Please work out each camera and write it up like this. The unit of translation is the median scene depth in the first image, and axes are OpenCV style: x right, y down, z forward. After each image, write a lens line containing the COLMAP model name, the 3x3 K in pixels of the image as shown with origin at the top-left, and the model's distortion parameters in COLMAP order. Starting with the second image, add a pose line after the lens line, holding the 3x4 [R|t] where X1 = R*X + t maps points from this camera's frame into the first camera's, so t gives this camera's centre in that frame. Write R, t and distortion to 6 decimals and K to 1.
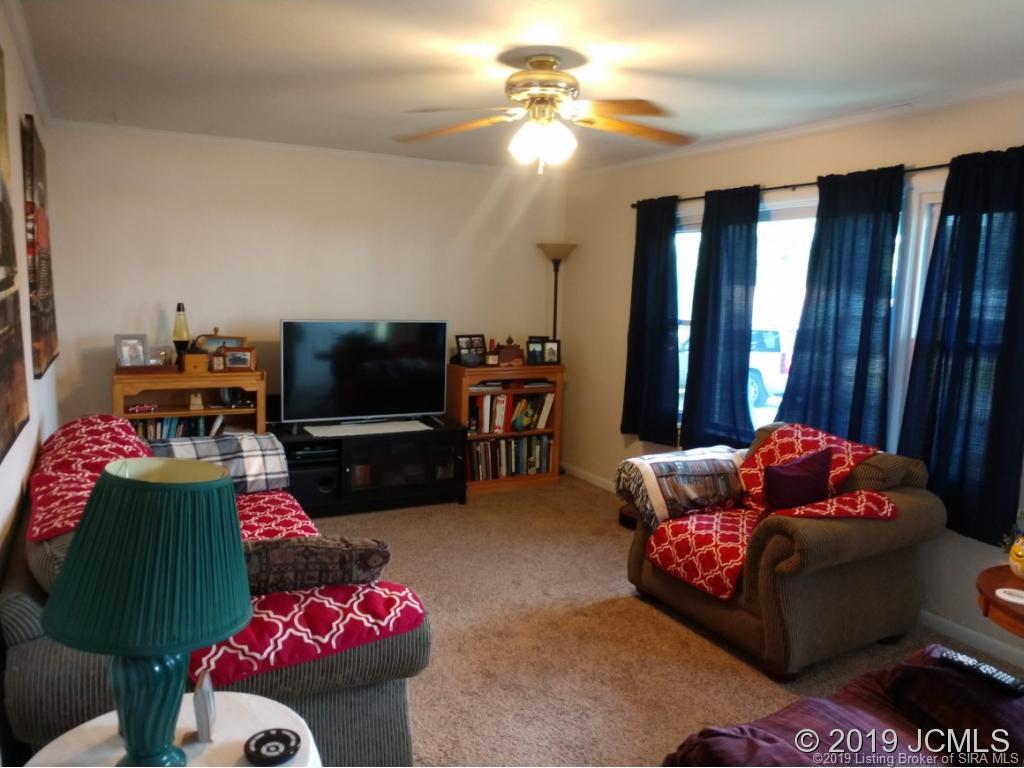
lens RADIAL K [[760.5, 0, 512.0], [0, 760.5, 384.0], [0, 0, 1]] dist [0.055364, 0.000601]
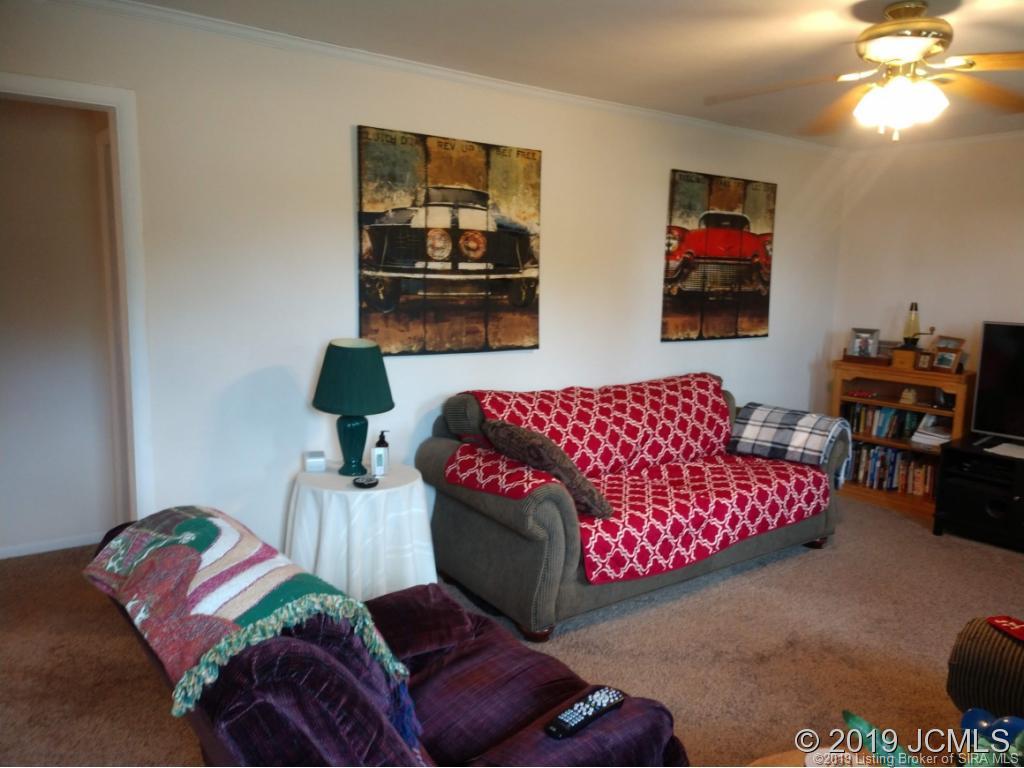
lens RADIAL K [[779.3, 0, 536.4], [0, 779.3, 386.5], [0, 0, 1]] dist [-0.003465, 0.000014]
pose [[0.172784, 0.113953, -0.978346, 0.563587], [-0.140273, 0.986007, 0.090072, -0.015389], [0.974920, 0.121673, 0.186351, 0.311315]]
